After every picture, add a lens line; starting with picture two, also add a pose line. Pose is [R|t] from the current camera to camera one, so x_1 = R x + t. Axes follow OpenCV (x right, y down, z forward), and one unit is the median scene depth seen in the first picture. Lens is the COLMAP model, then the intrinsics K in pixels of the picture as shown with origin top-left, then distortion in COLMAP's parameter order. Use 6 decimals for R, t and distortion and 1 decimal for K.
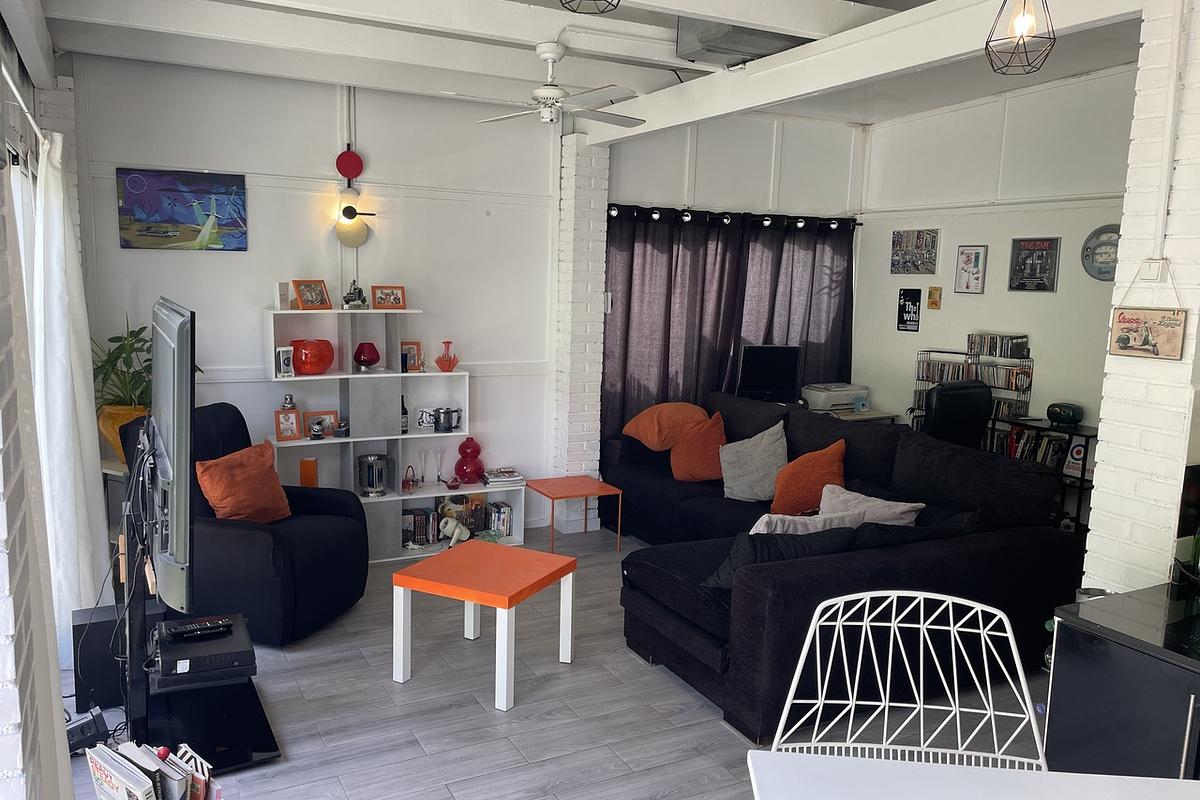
lens RADIAL K [[918.7, 0, 600.0], [0, 918.7, 400.0], [0, 0, 1]] dist [0.000558, 0.000329]
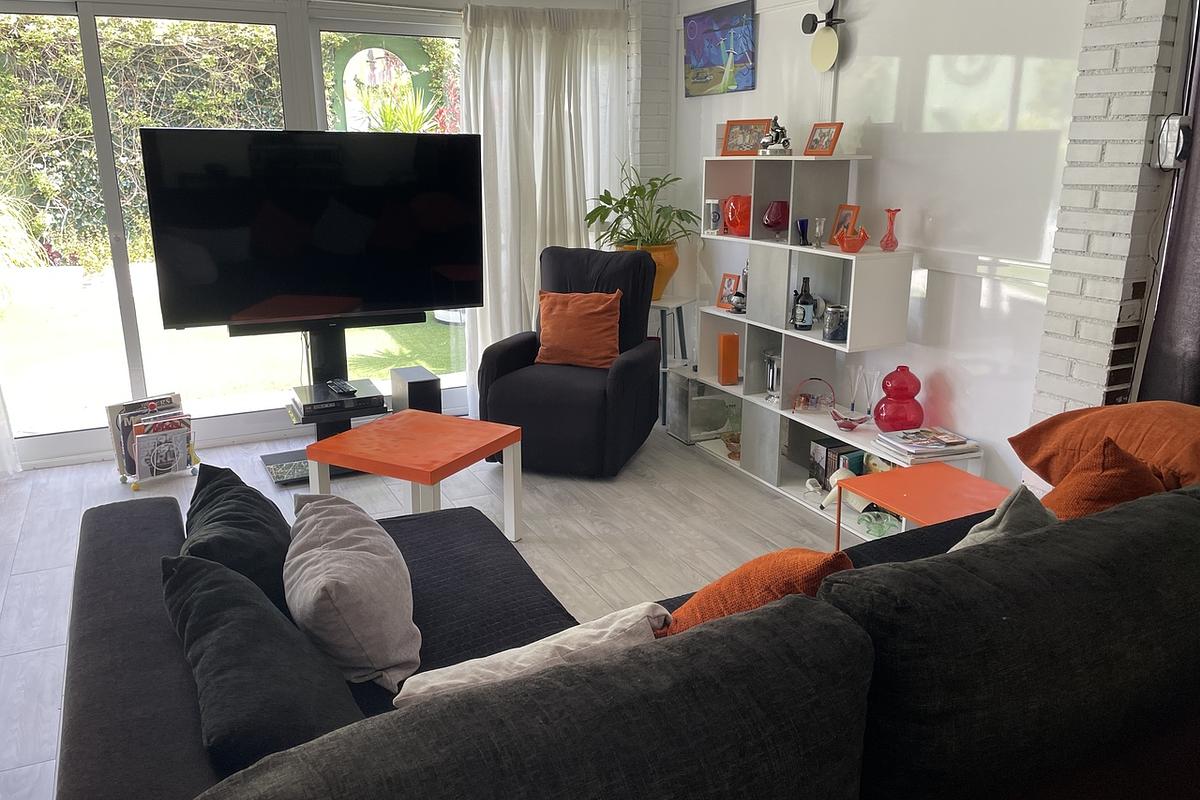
lens RADIAL K [[918.7, 0, 600.0], [0, 918.7, 400.0], [0, 0, 1]] dist [0.000558, 0.000329]
pose [[0.022275, 0.233327, -0.972143, 0.549226], [-0.137069, 0.963915, 0.228212, -0.057963], [0.990311, 0.128167, 0.053453, 0.867275]]
